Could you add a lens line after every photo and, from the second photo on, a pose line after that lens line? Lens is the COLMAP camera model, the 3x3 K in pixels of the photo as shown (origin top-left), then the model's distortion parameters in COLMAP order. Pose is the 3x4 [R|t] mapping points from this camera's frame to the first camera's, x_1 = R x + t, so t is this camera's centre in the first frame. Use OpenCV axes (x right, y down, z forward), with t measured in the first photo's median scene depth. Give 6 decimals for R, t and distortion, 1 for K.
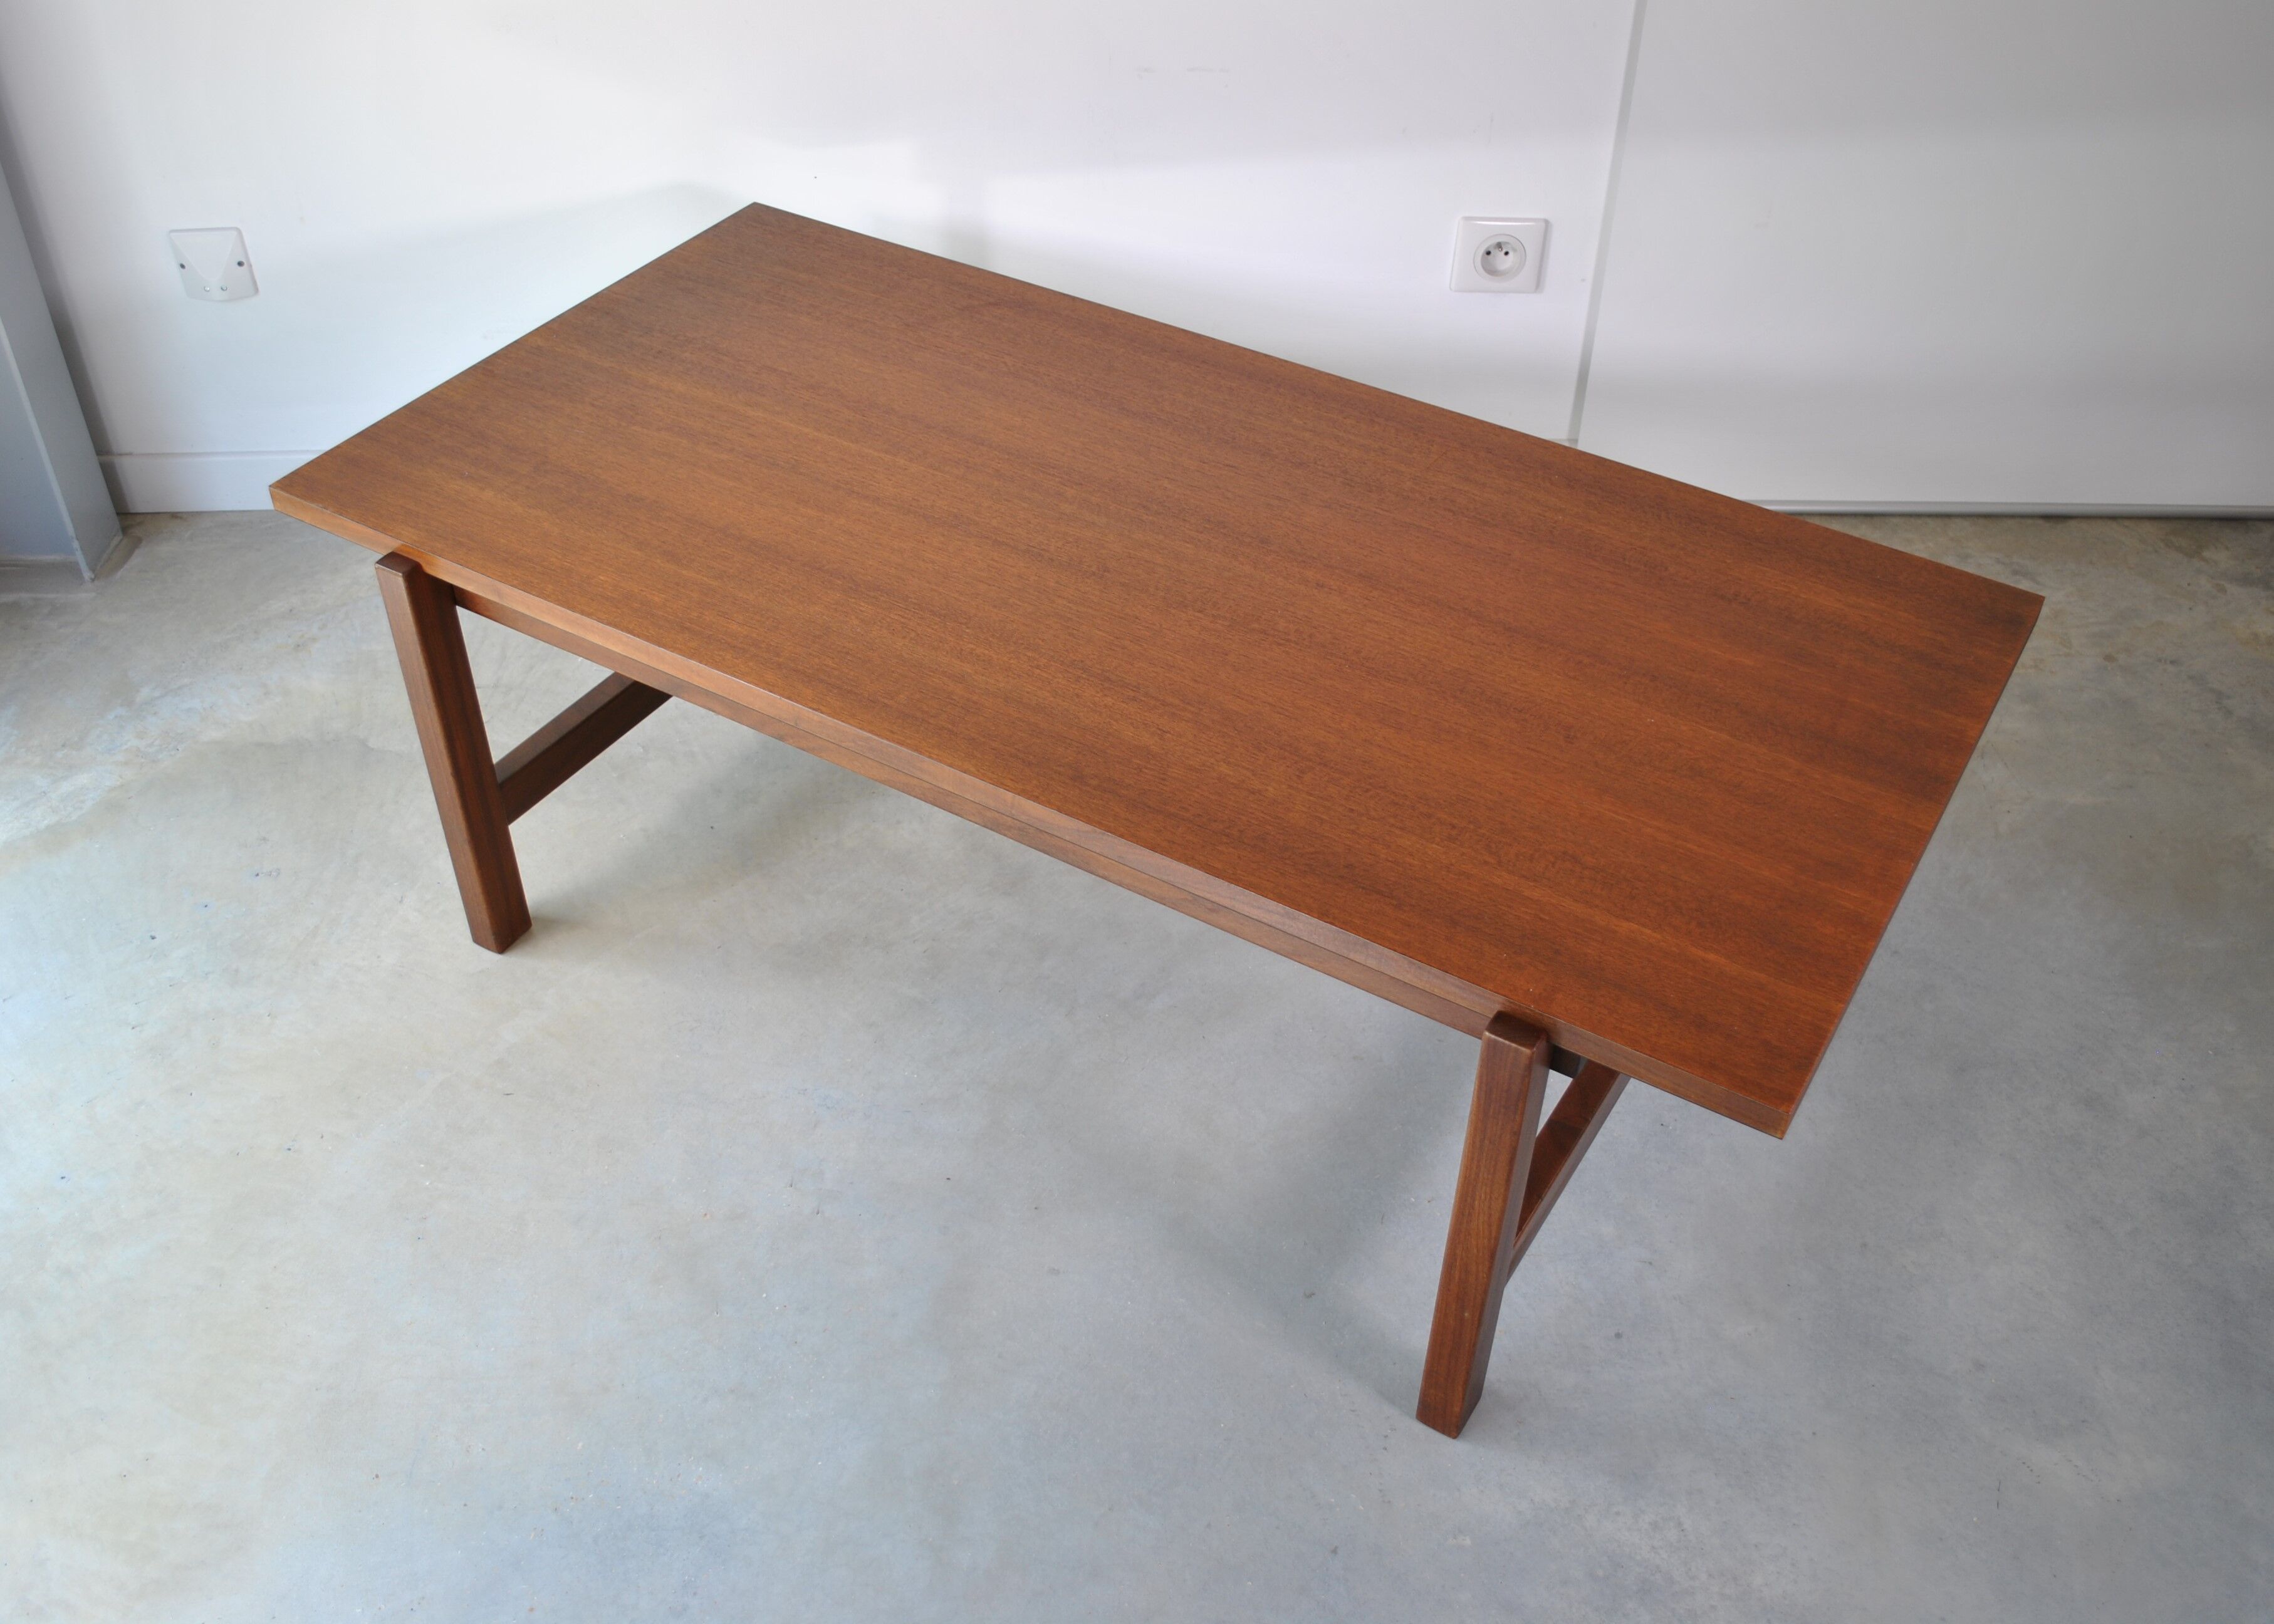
lens RADIAL K [[2110.2, 0, 1137.8], [0, 2110.2, 800.1], [0, 0, 1]] dist [-0.066821, 0.000000]
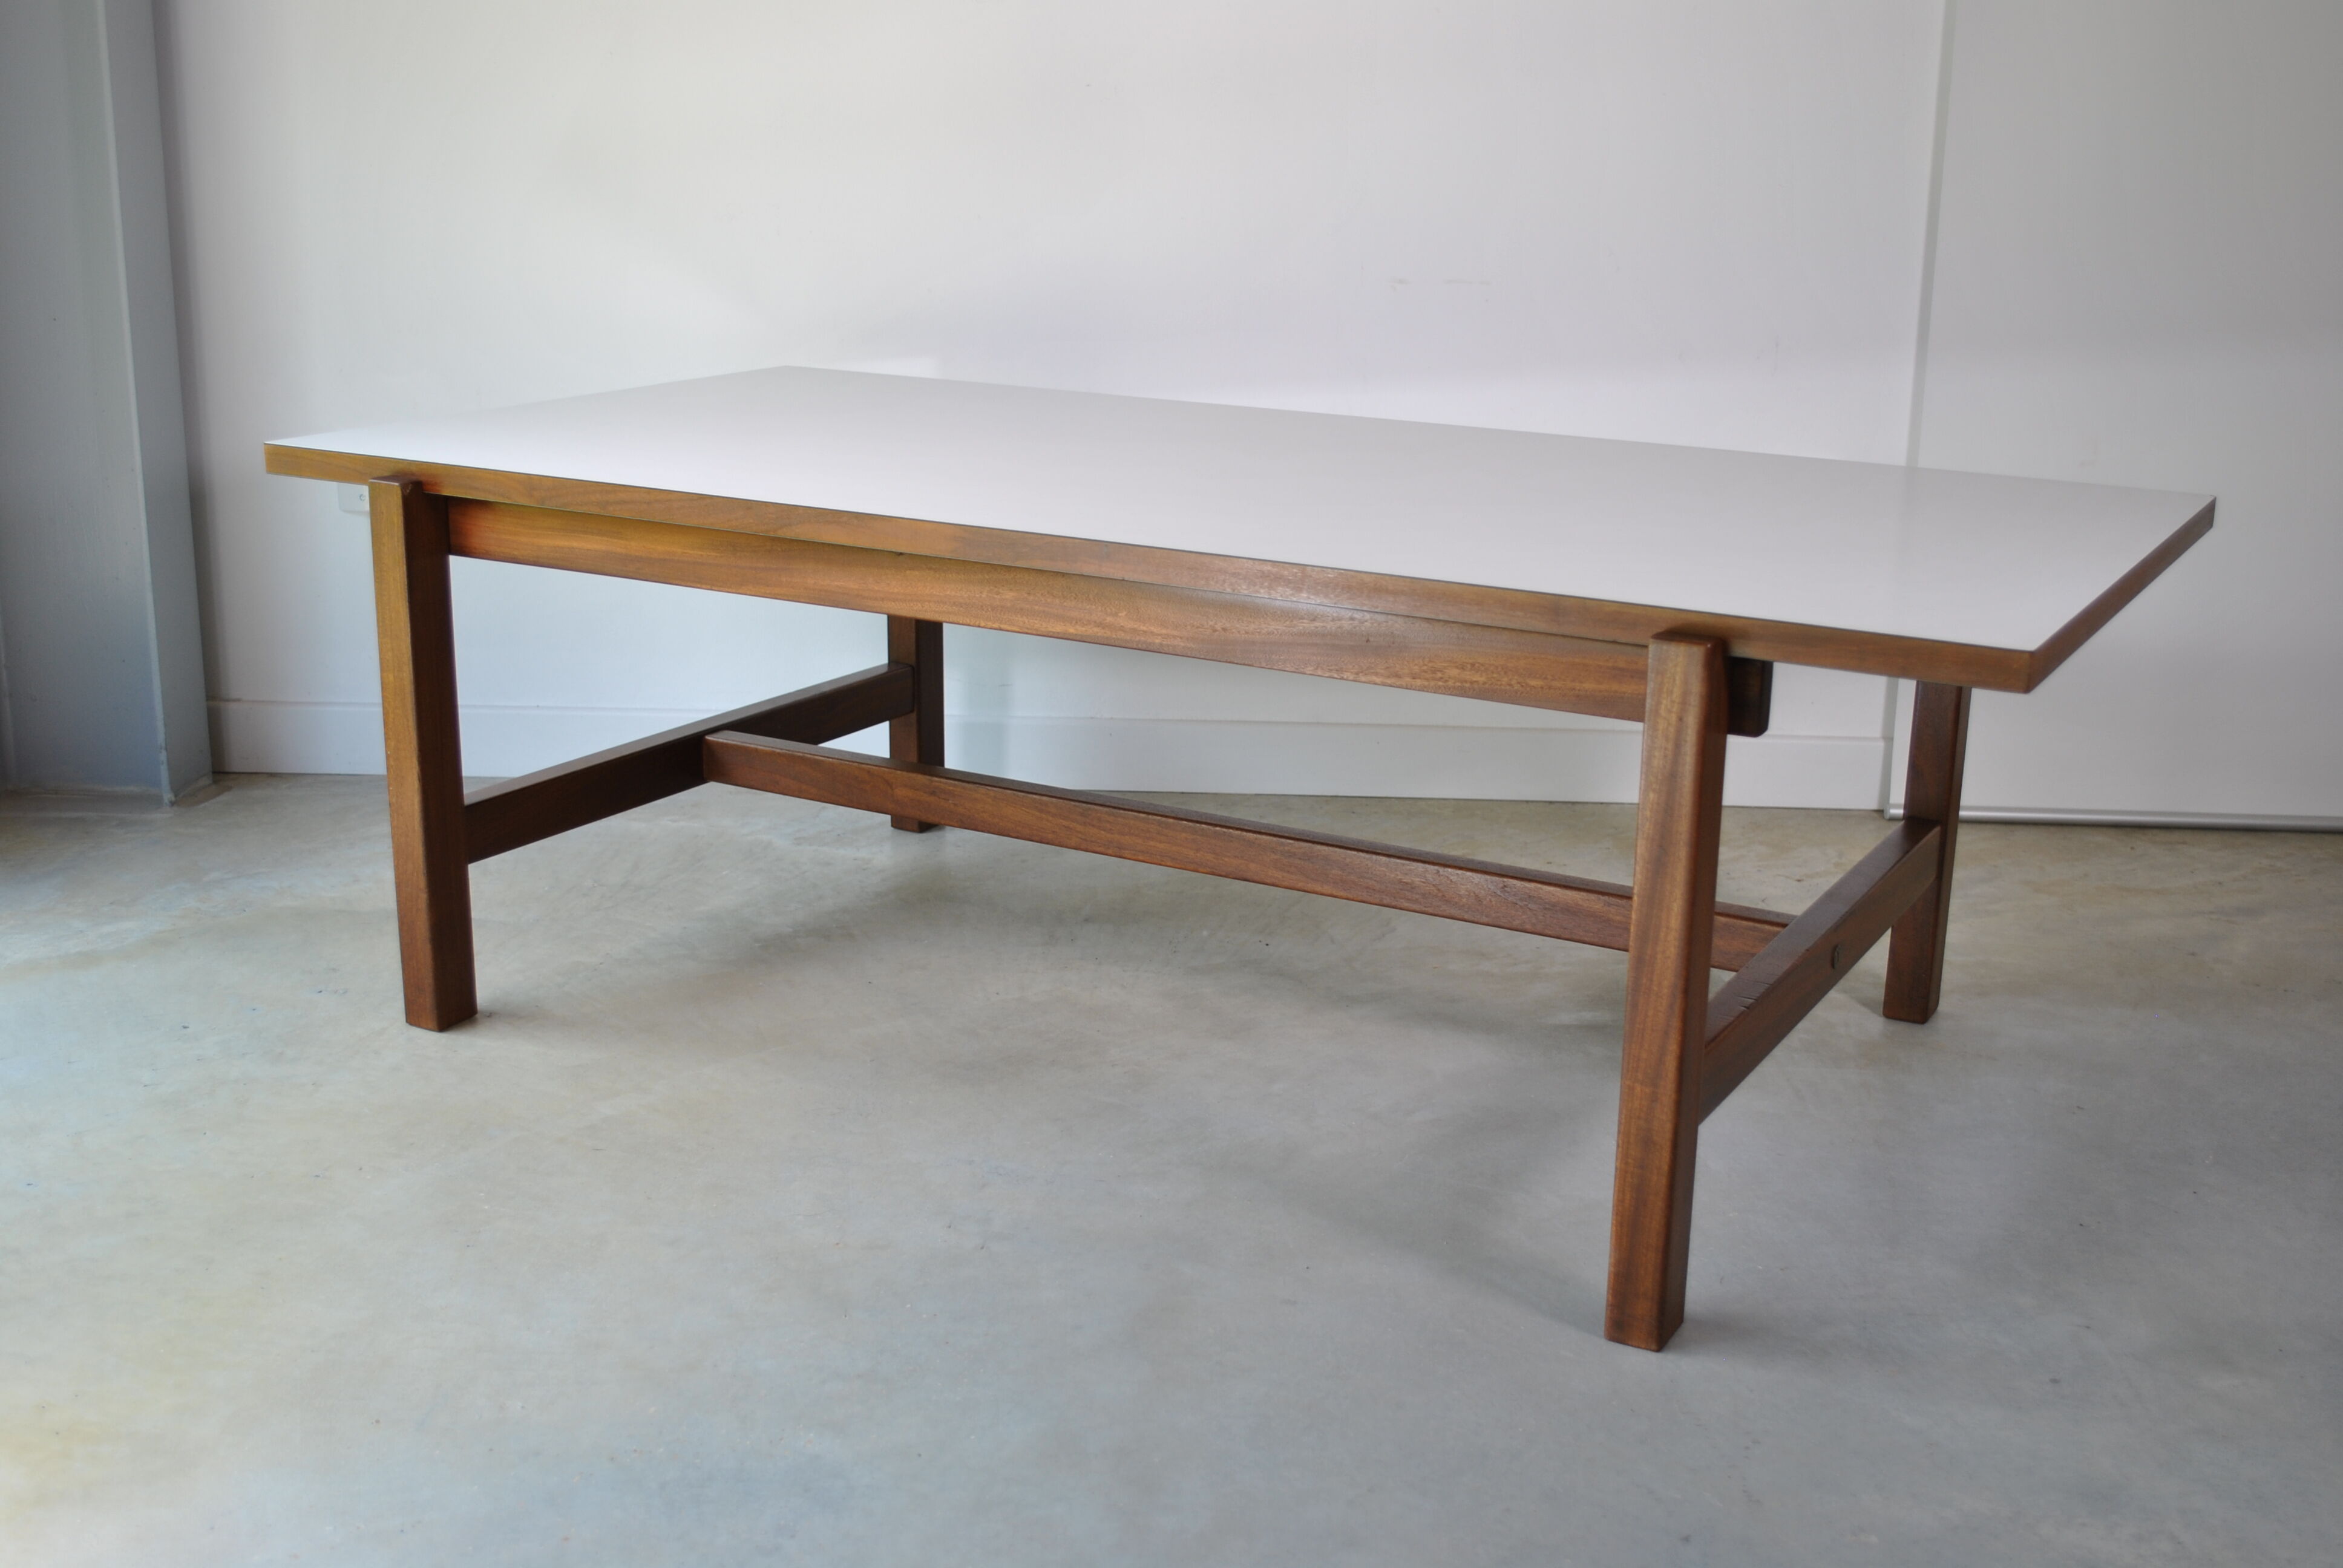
lens RADIAL K [[2515.9, 0, 1182.4], [0, 2515.9, 785.7], [0, 0, 1]] dist [-0.050233, 0.000000]
pose [[0.997925, 0.019925, -0.061233, -0.022743], [-0.043722, 0.907782, -0.417157, 0.370105], [0.047275, 0.418969, 0.906769, 0.085318]]
